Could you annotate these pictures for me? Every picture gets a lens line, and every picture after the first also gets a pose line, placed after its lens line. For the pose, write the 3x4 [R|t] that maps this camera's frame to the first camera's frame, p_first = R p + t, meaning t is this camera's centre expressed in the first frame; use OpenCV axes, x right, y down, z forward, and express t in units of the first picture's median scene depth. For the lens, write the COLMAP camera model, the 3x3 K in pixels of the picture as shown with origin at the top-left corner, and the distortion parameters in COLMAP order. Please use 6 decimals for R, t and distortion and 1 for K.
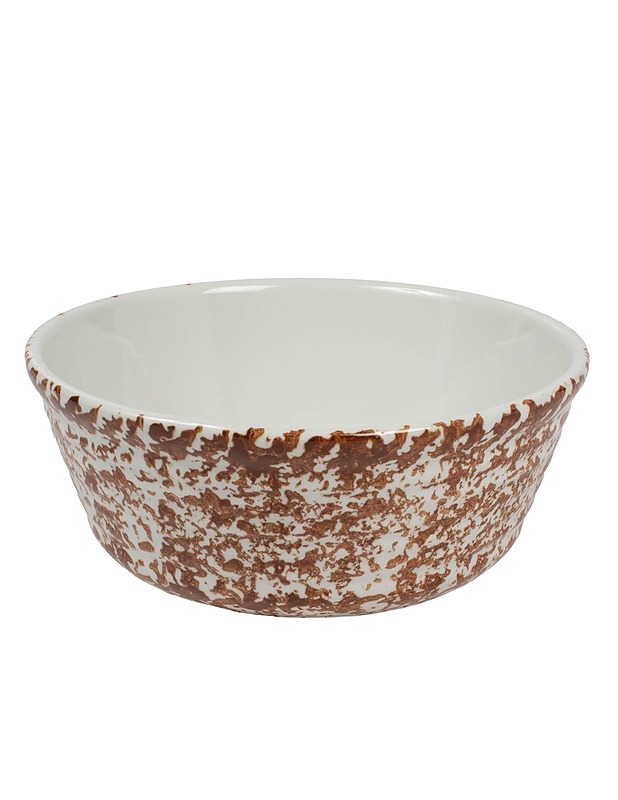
lens RADIAL K [[1304.9, 0, 307.3], [0, 1304.9, 400.0], [0, 0, 1]] dist [0.031595, 0.000000]
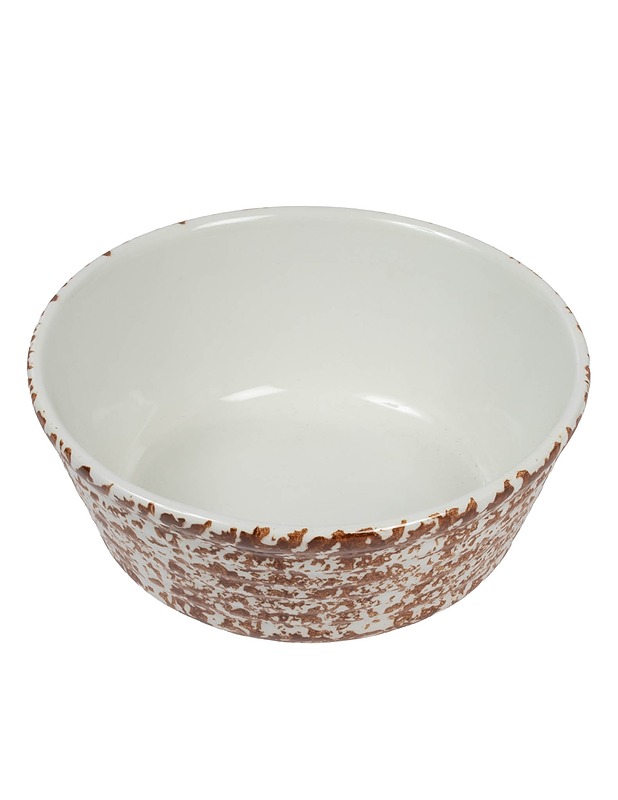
lens RADIAL K [[1561.1, 0, 310.1], [0, 1561.1, 399.9], [0, 0, 1]] dist [-0.011180, 0.000000]
pose [[0.999994, -0.001456, 0.003148, -0.003589], [0.000624, 0.968333, 0.249660, -0.367478], [-0.003411, -0.249657, 0.968328, -0.191430]]
